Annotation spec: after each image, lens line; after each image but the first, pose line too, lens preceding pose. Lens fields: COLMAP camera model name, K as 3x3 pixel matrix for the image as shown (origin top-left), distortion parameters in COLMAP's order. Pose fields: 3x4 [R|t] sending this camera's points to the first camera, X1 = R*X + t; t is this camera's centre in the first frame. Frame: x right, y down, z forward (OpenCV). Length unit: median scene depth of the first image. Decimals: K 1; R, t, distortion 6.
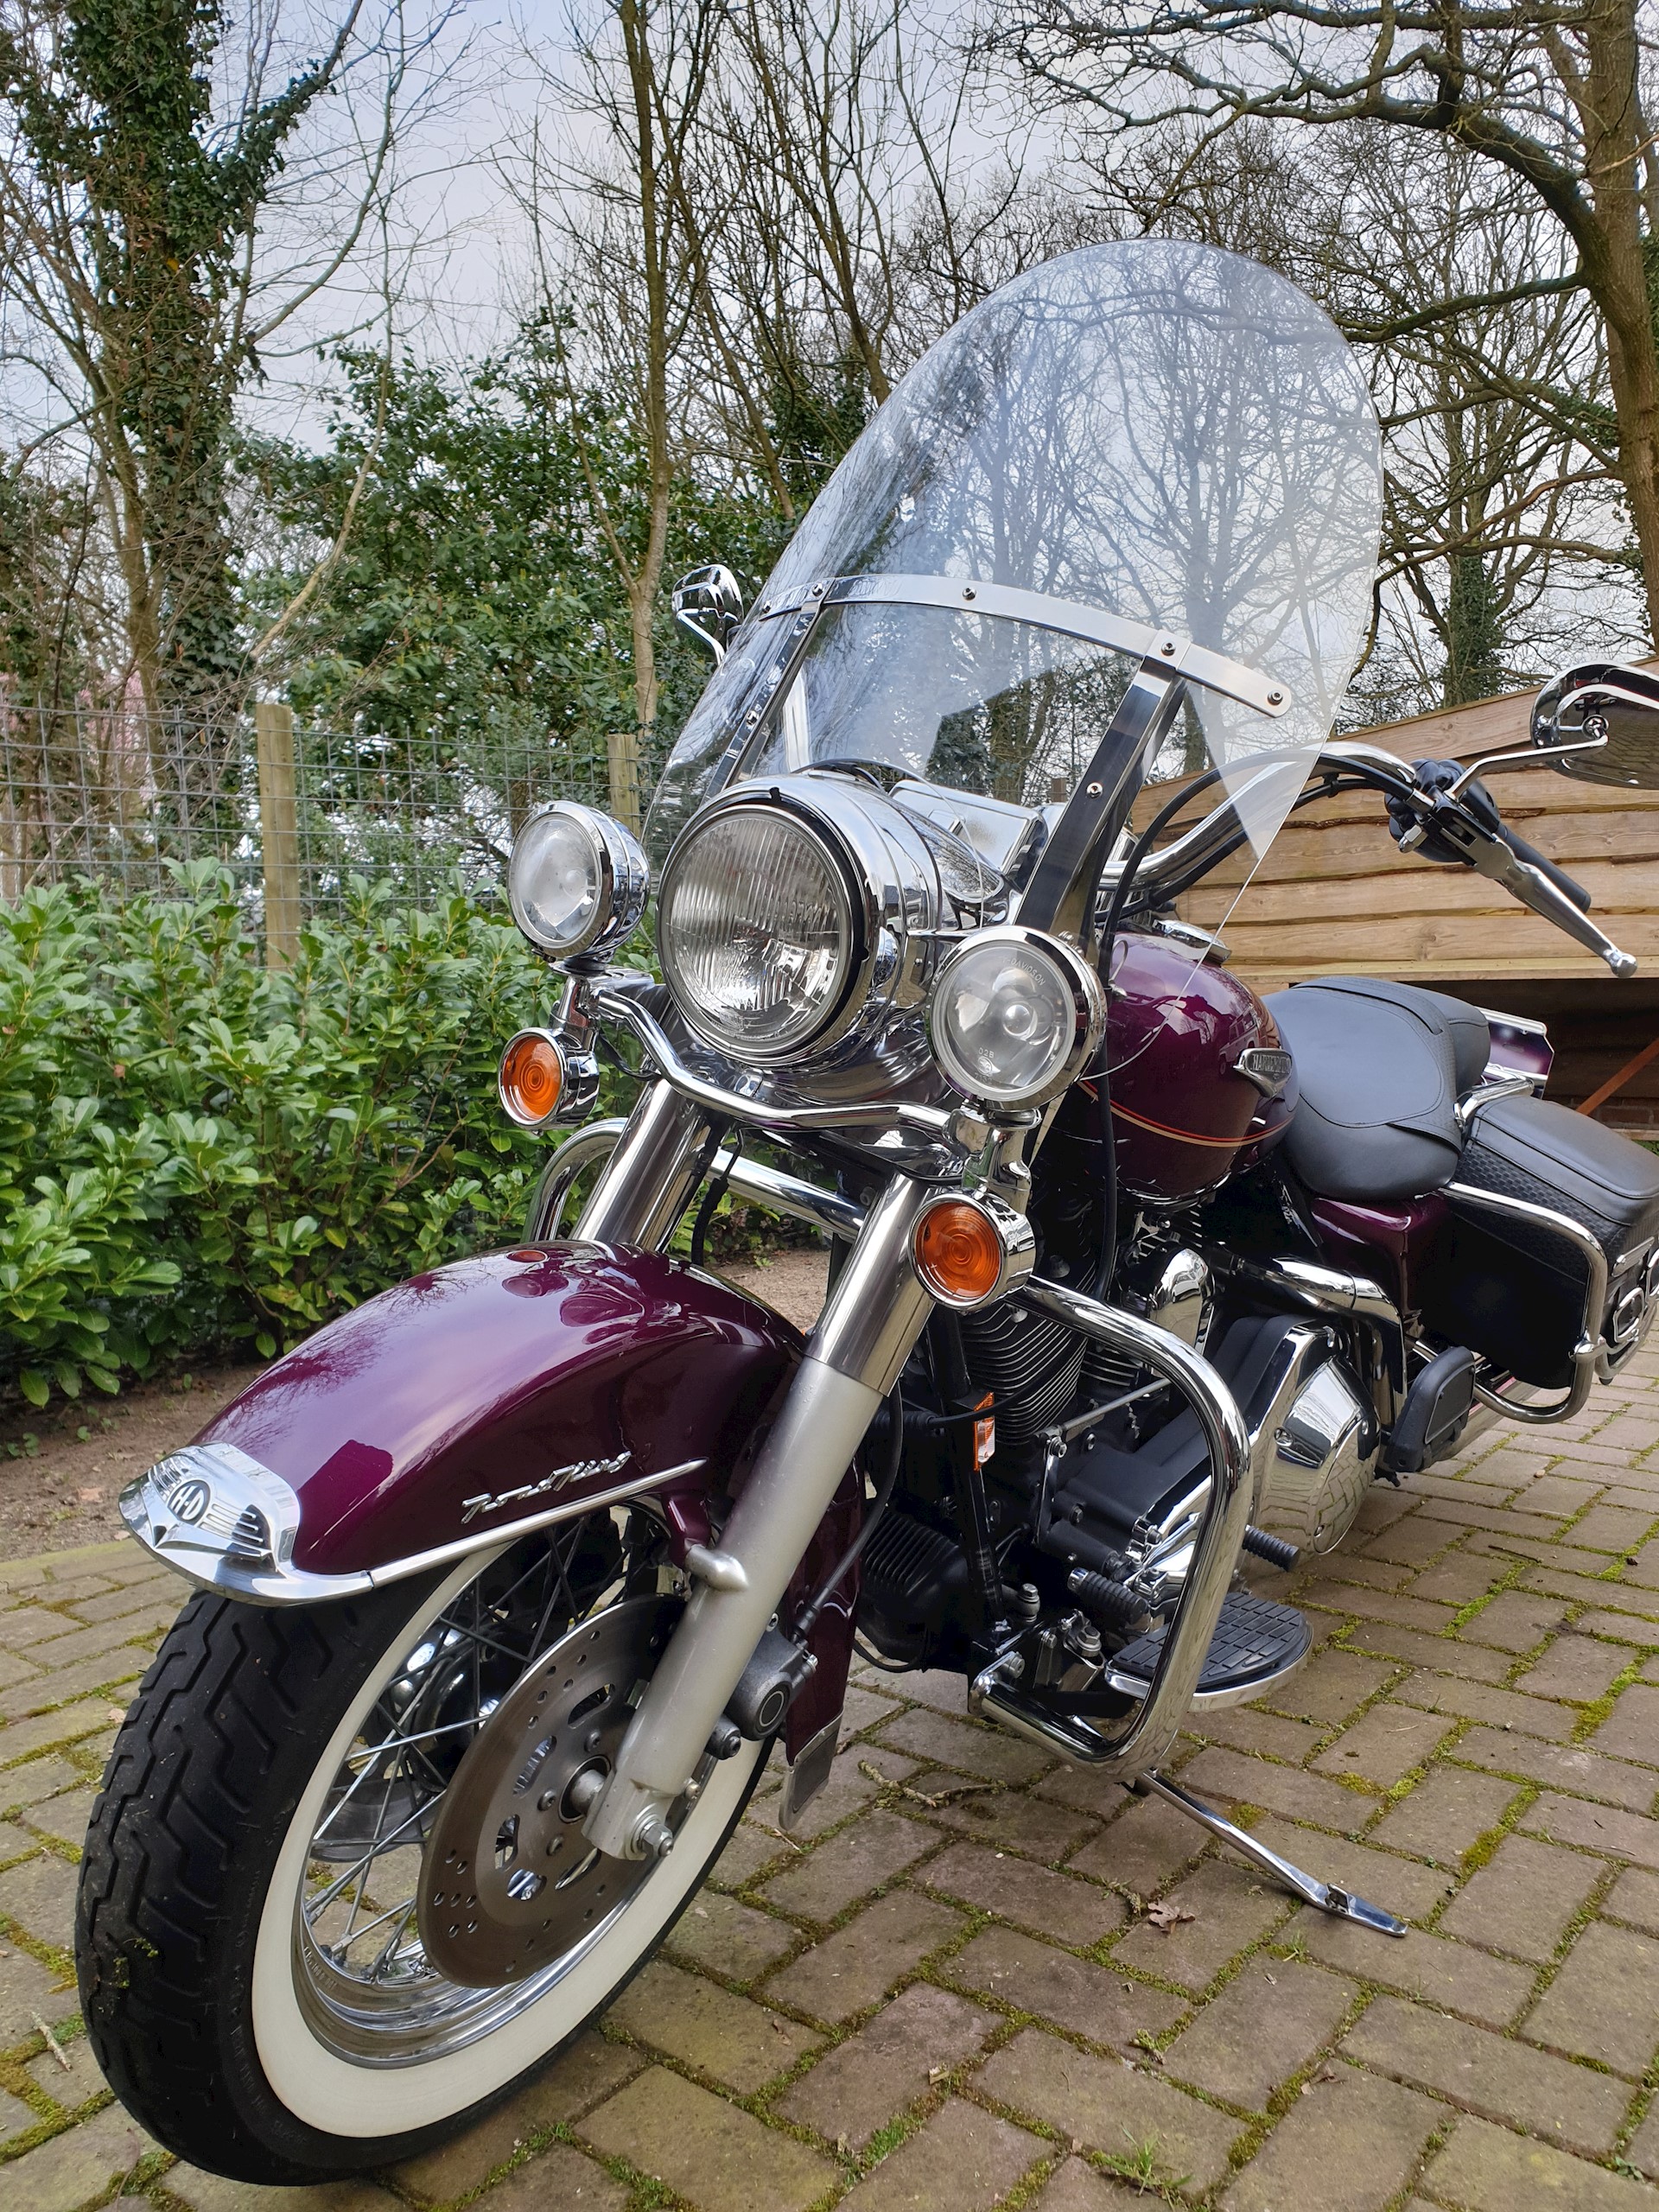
lens RADIAL K [[1733.5, 0, 860.8], [0, 1733.5, 1105.2], [0, 0, 1]] dist [0.006567, 0.029242]
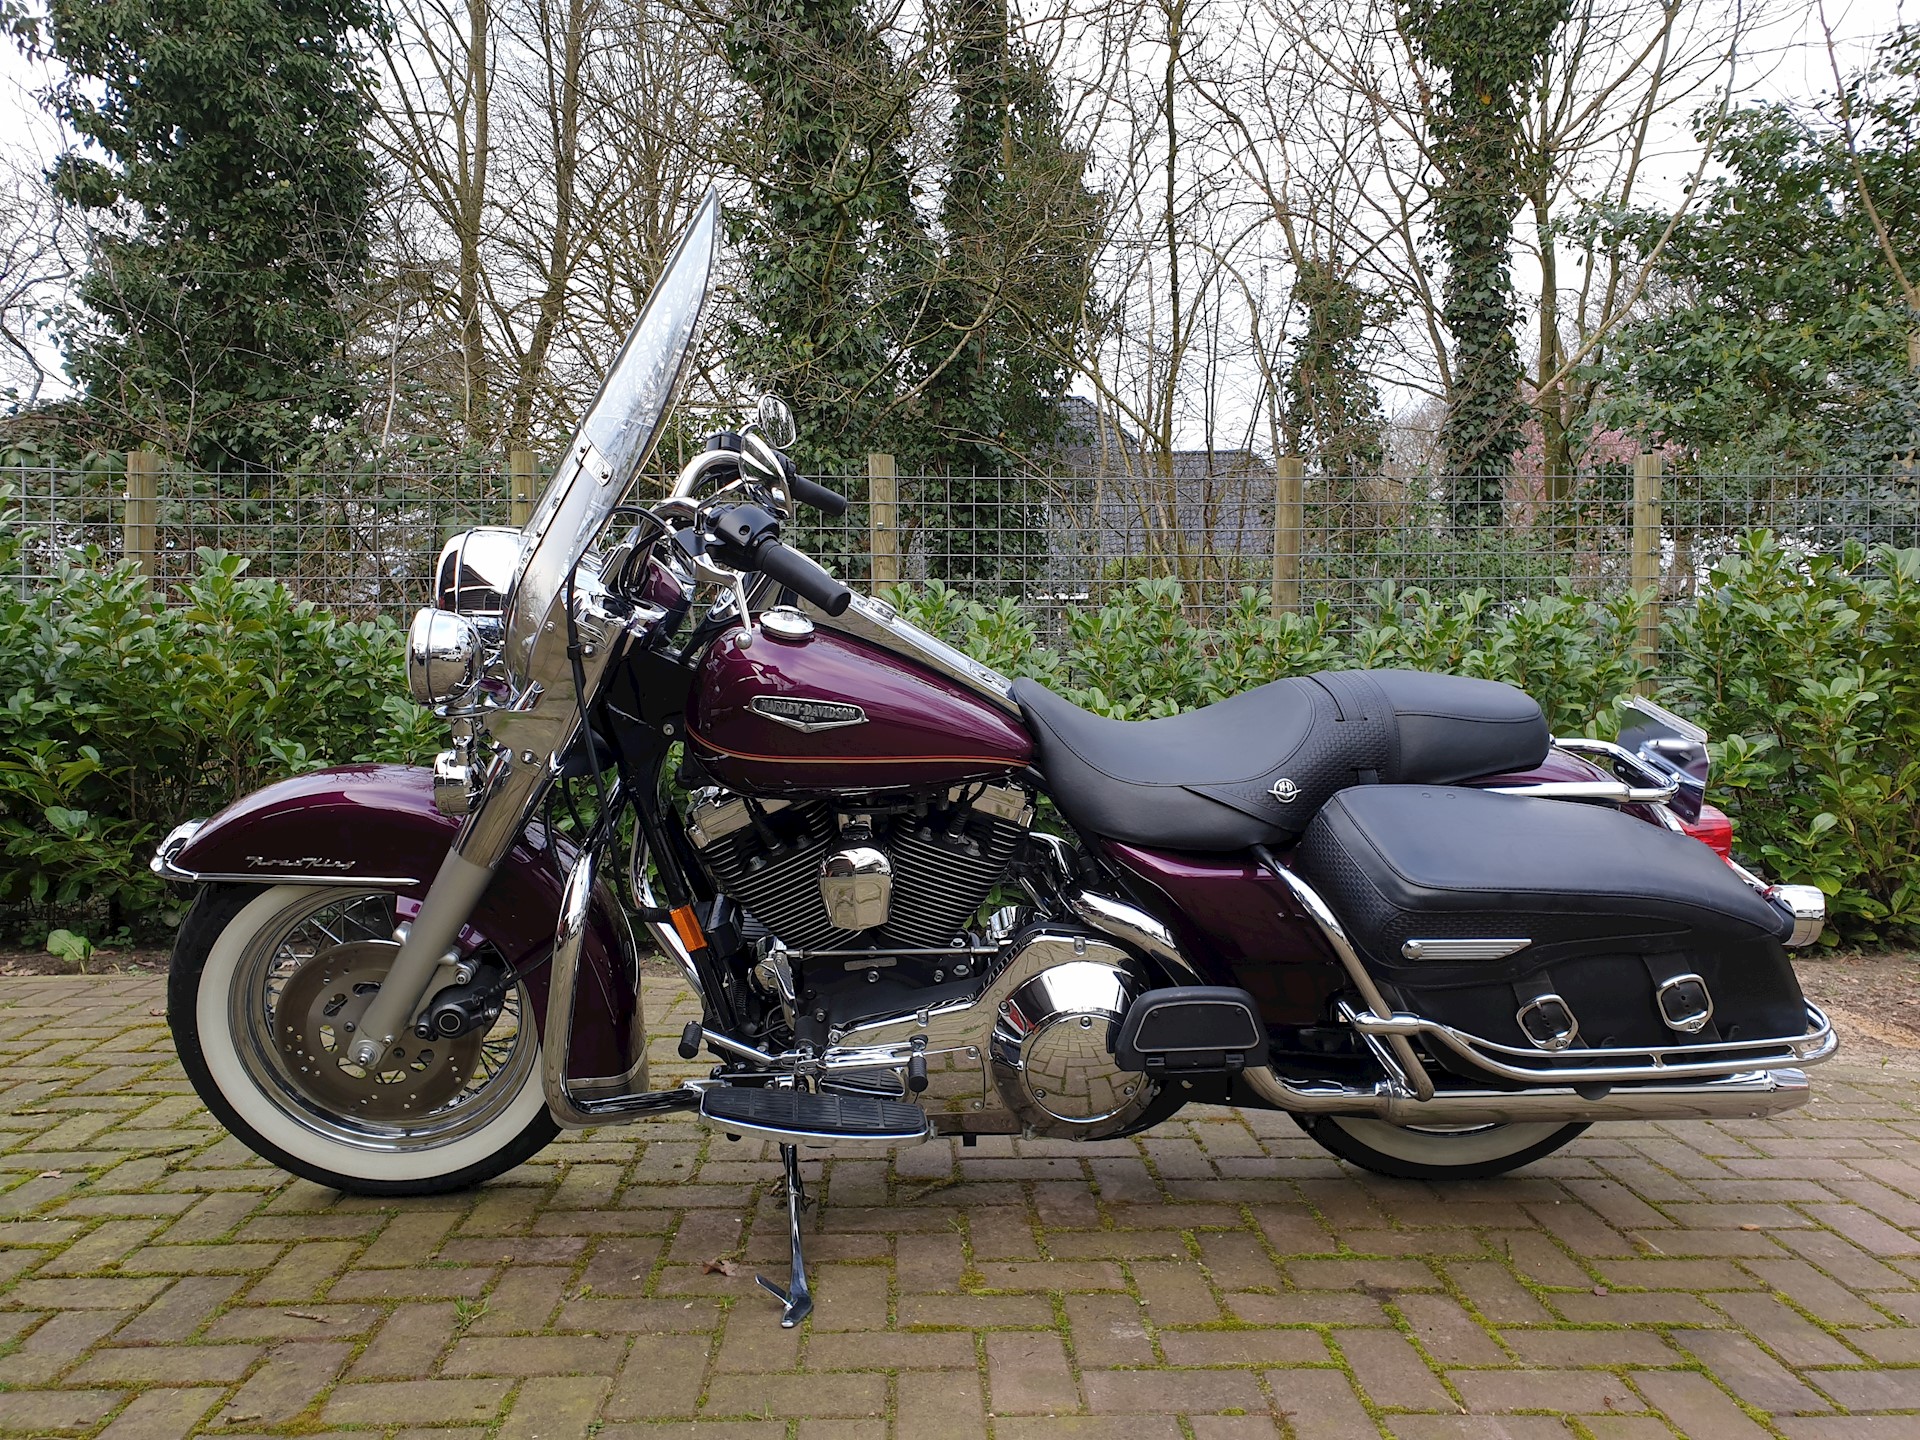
lens RADIAL K [[1504.6, 0, 957.6], [0, 1504.6, 724.1], [0, 0, 1]] dist [0.006567, 0.029242]
pose [[0.648265, 0.060762, -0.758987, 1.005123], [-0.092250, 0.995735, 0.000923, -0.018627], [0.755806, 0.069418, 0.651106, 0.213495]]
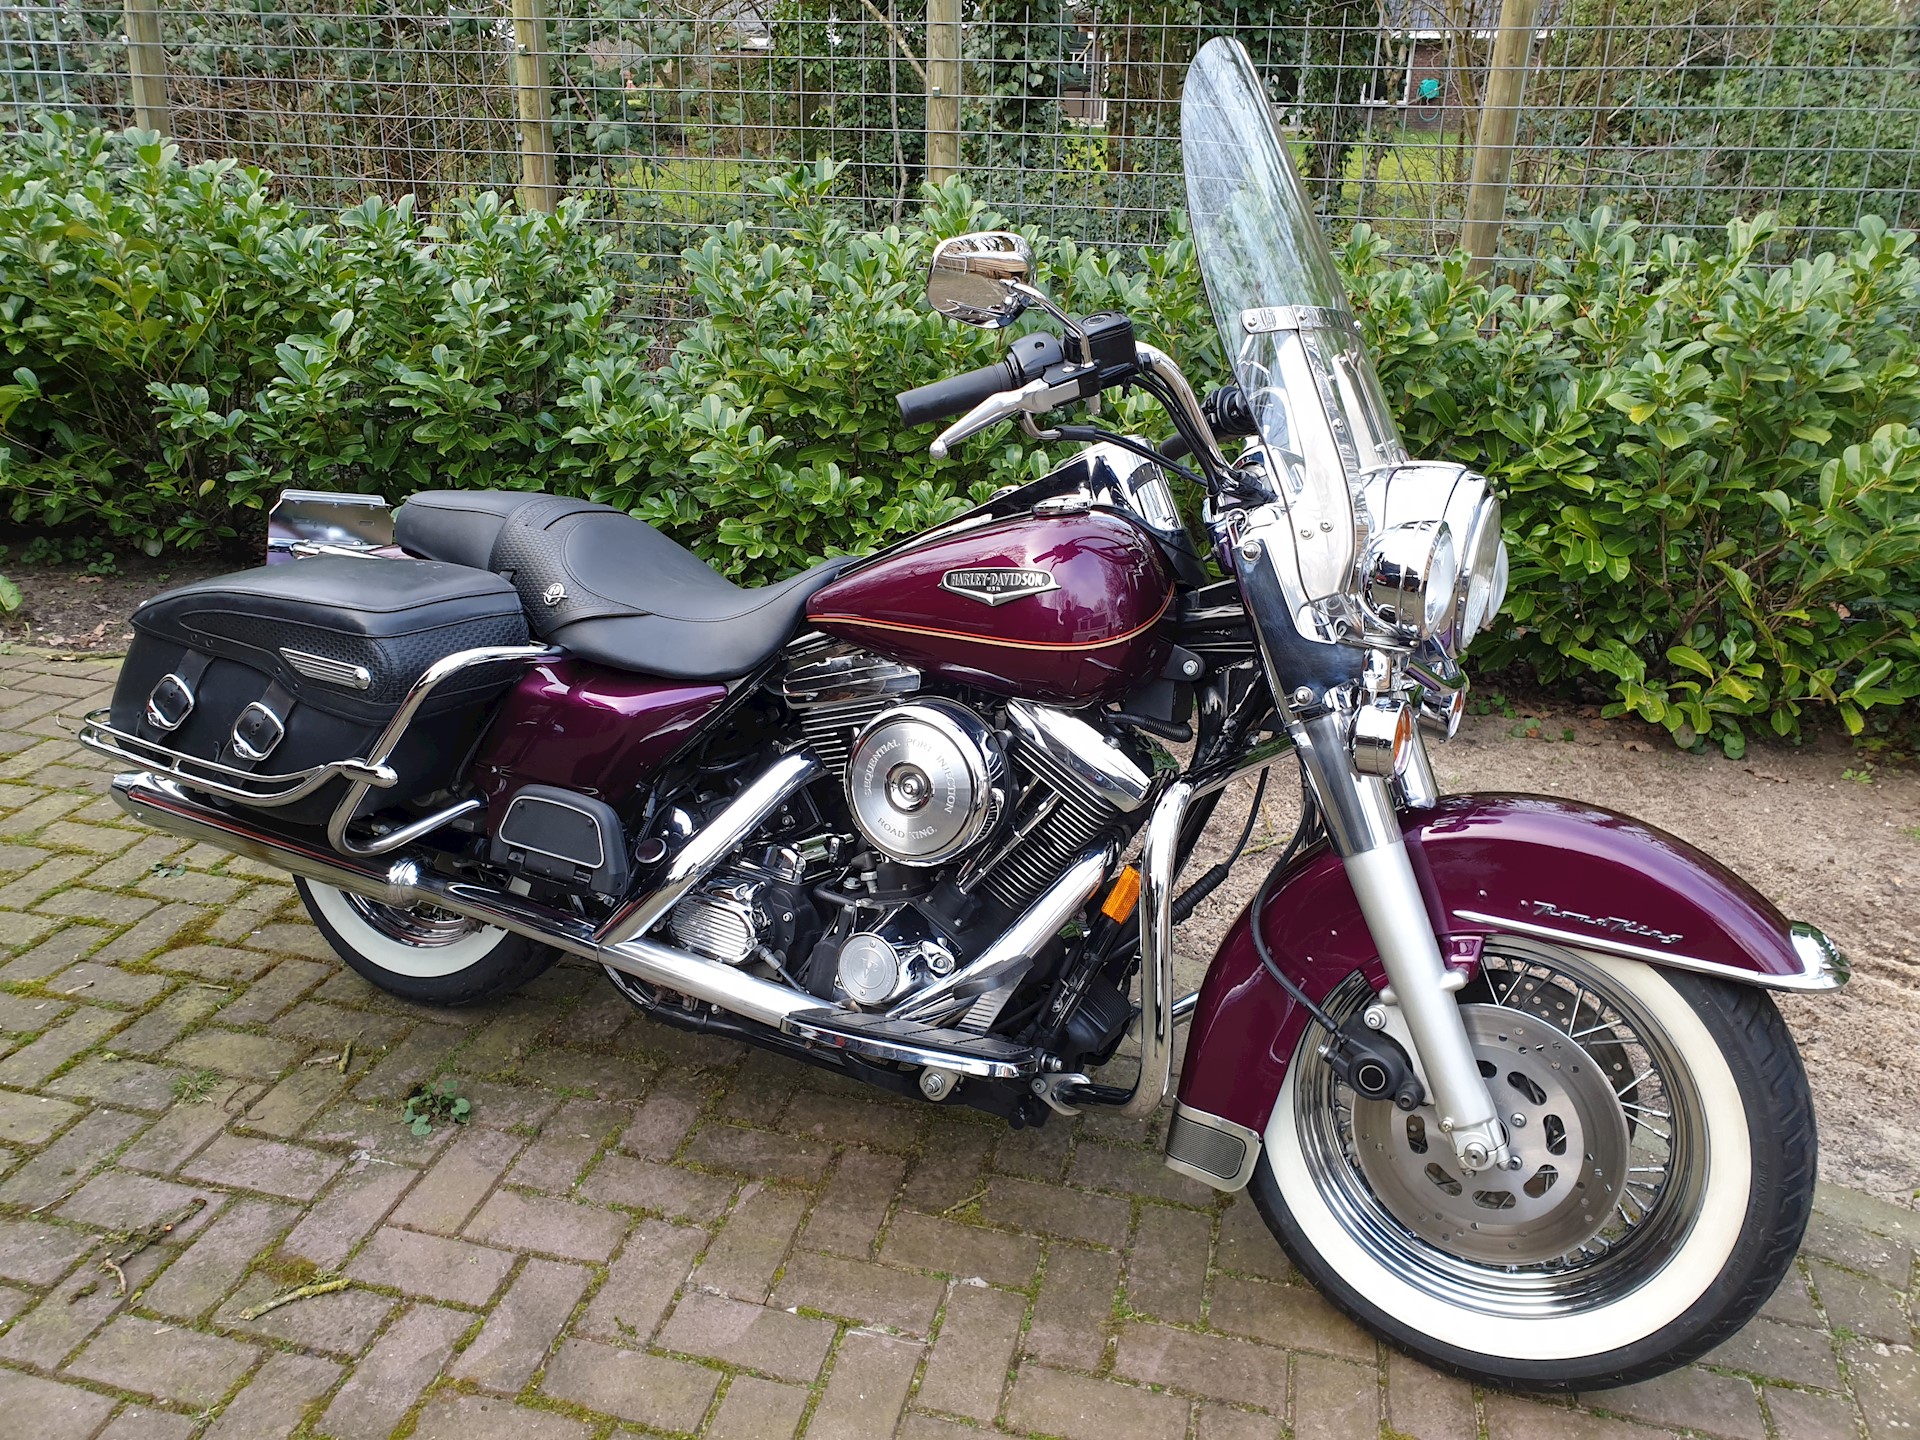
lens RADIAL K [[1504.6, 0, 950.5], [0, 1504.6, 716.2], [0, 0, 1]] dist [0.006567, 0.029242]
pose [[0.406526, 0.386348, -0.827932, 0.915365], [-0.117751, 0.920789, 0.371862, -0.376841], [0.906020, -0.053682, 0.419817, 1.001057]]
